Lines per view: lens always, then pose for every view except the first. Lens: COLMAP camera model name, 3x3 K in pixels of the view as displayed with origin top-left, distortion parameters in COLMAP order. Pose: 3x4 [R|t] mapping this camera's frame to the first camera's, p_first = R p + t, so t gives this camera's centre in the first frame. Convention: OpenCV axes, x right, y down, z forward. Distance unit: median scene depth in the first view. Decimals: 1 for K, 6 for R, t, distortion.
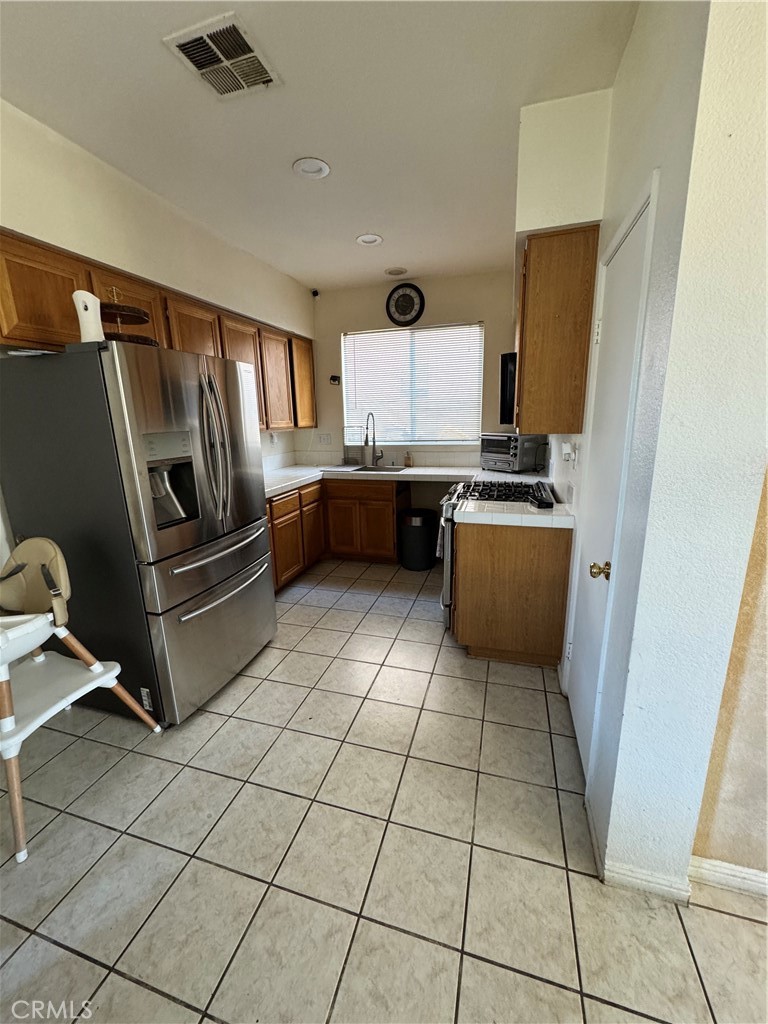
lens RADIAL K [[408.6, 0, 385.3], [0, 408.6, 511.1], [0, 0, 1]] dist [-0.003223, 0.000260]
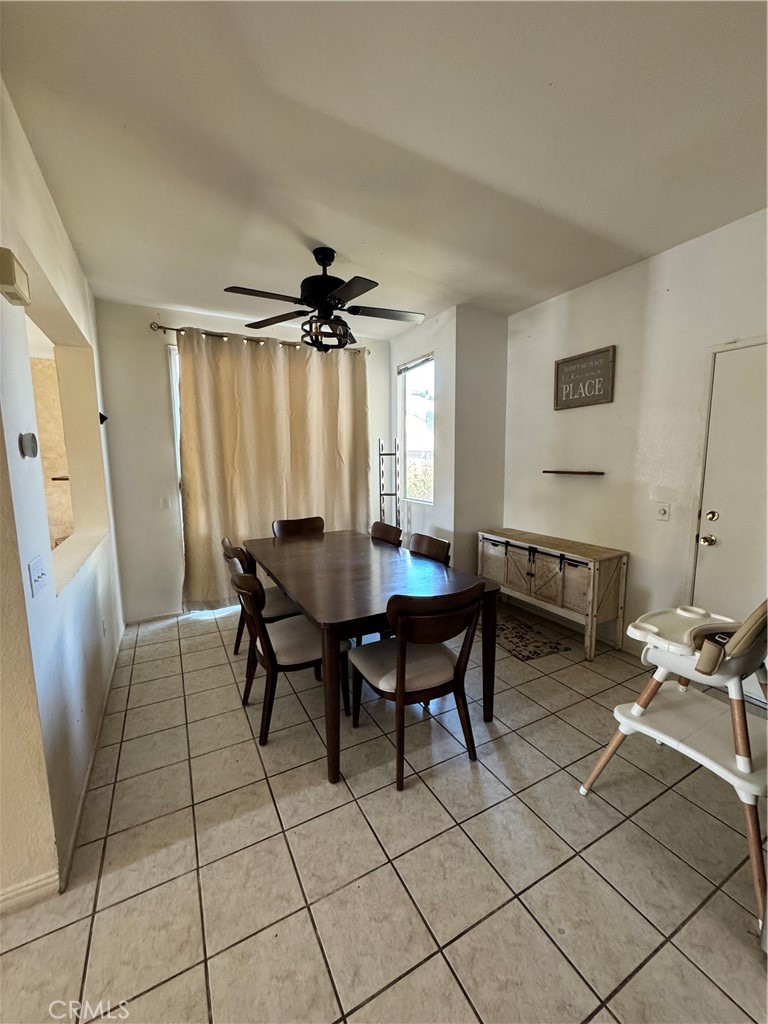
lens RADIAL K [[408.6, 0, 385.3], [0, 408.6, 511.1], [0, 0, 1]] dist [-0.003223, 0.000260]
pose [[-0.708786, 0.121129, -0.694946, 0.118819], [-0.136143, 0.943138, 0.303243, -0.100996], [0.692162, 0.309546, -0.651992, 0.445632]]
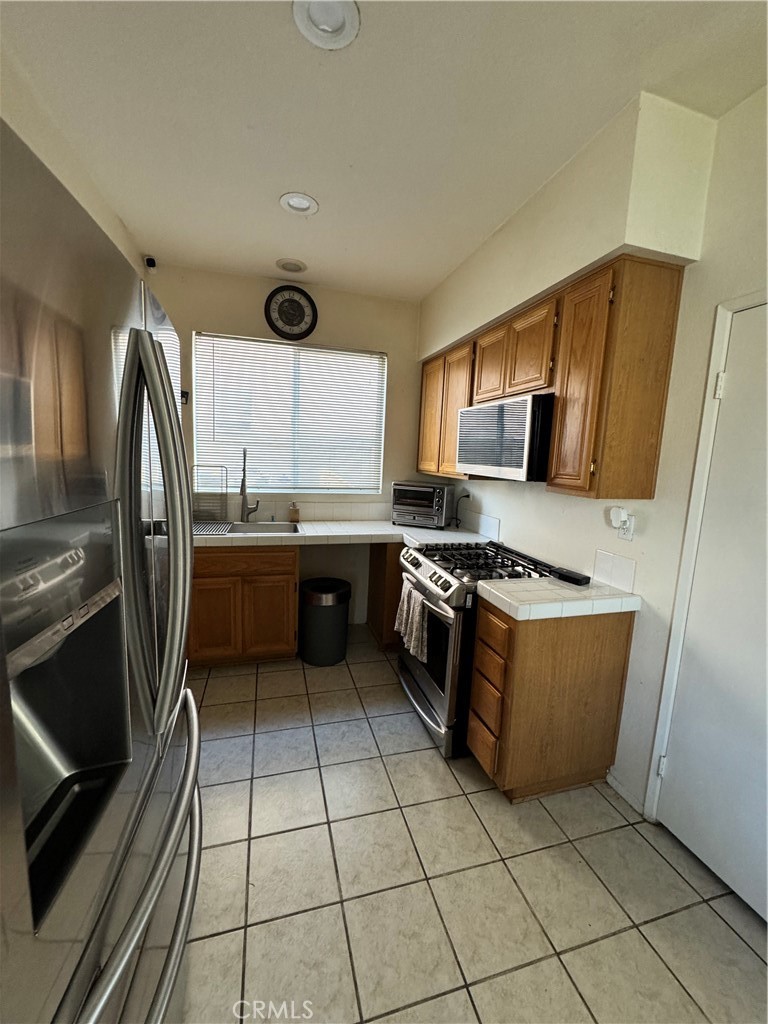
lens RADIAL K [[408.6, 0, 385.3], [0, 408.6, 511.1], [0, 0, 1]] dist [-0.003223, 0.000260]
pose [[0.839918, -0.017489, 0.542432, -0.255474], [0.063871, 0.995720, -0.066796, -0.082380], [-0.538942, 0.090748, 0.837440, 0.337047]]
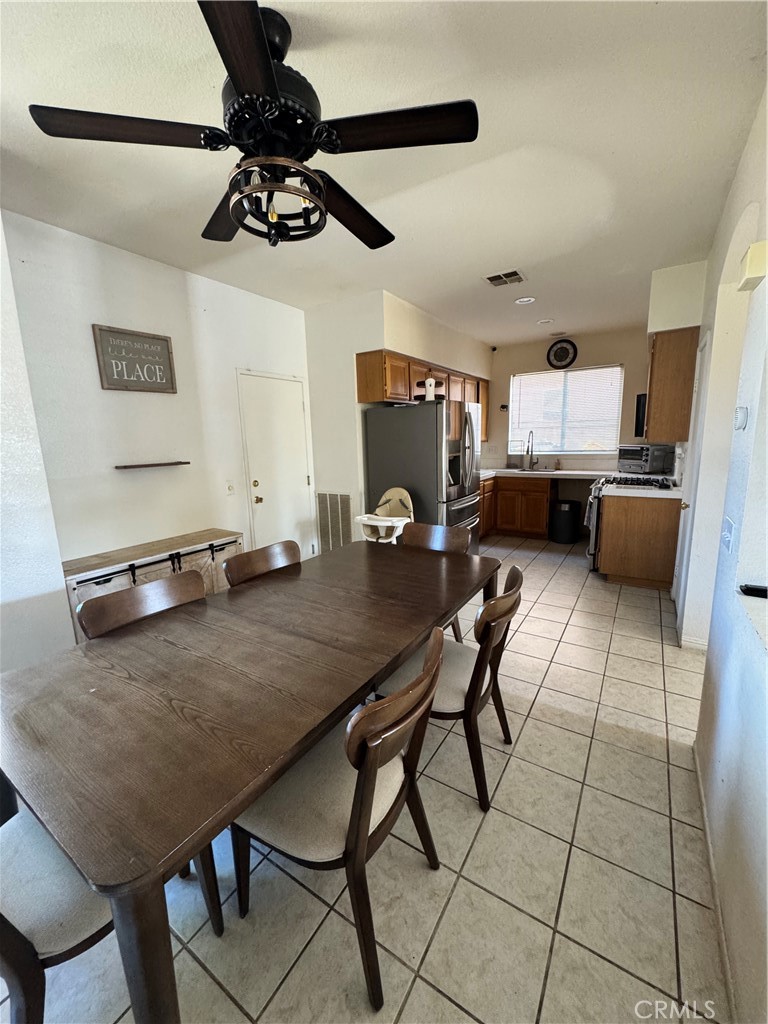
lens RADIAL K [[408.6, 0, 385.3], [0, 408.6, 511.1], [0, 0, 1]] dist [-0.003223, 0.000260]
pose [[0.961768, 0.045136, -0.270120, -0.148881], [-0.057120, 0.997694, -0.036664, 0.133829], [0.267842, 0.050692, 0.962128, -0.548467]]
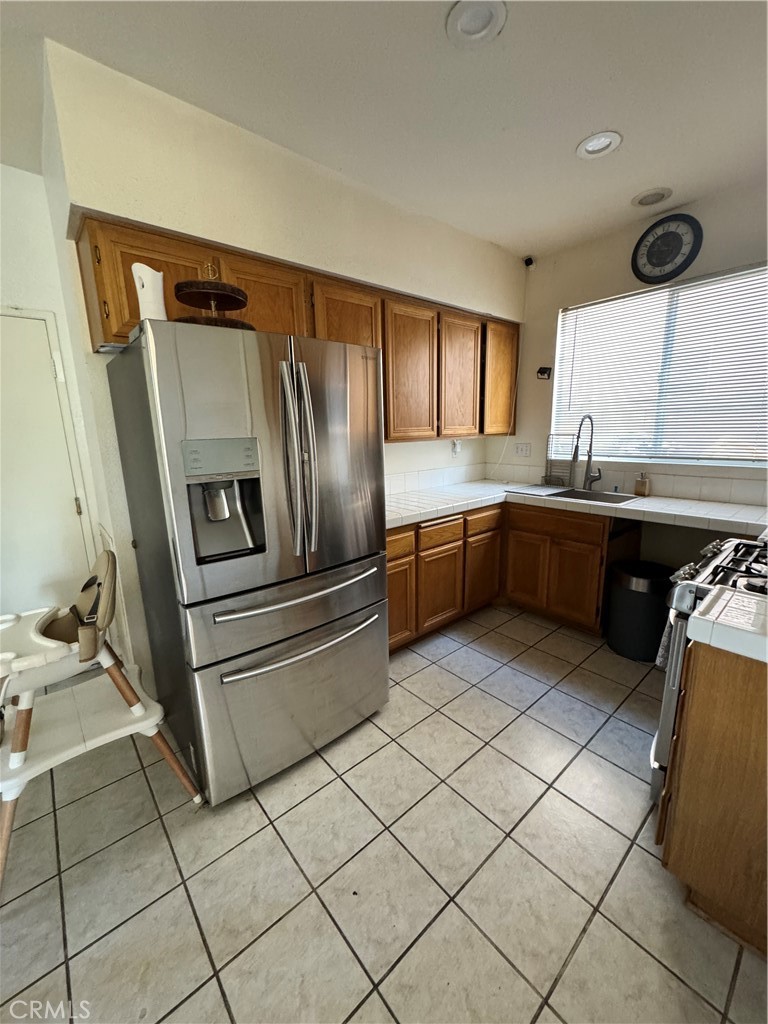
lens RADIAL K [[408.6, 0, 385.3], [0, 408.6, 511.1], [0, 0, 1]] dist [-0.003223, 0.000260]
pose [[0.843070, 0.113698, -0.525648, 0.069230], [-0.121047, 0.992435, 0.020521, -0.056797], [0.524005, 0.046328, 0.850454, 0.261980]]
